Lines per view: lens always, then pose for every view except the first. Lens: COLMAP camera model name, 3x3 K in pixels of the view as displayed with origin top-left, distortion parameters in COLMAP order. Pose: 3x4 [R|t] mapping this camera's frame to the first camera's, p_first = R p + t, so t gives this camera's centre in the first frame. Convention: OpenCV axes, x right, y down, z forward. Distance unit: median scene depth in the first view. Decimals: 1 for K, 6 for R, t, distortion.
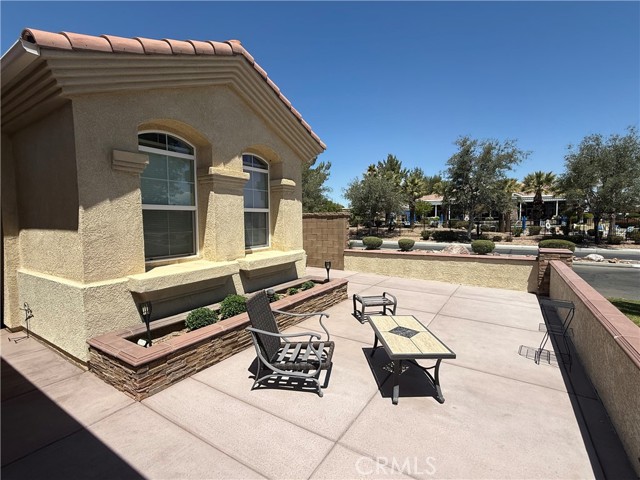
lens RADIAL K [[300.1, 0, 320.0], [0, 300.1, 240.0], [0, 0, 1]] dist [0.000260, 0.000002]
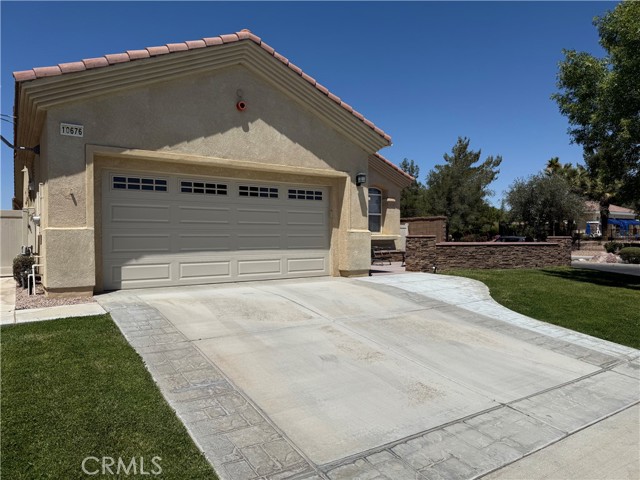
lens RADIAL K [[449.1, 0, 320.0], [0, 449.1, 240.0], [0, 0, 1]] dist [0.000396, -0.000031]
pose [[0.914816, 0.009214, -0.403765, 0.113486], [-0.032684, 0.998150, -0.051274, 0.040615], [0.402546, 0.060103, 0.913425, -0.320883]]
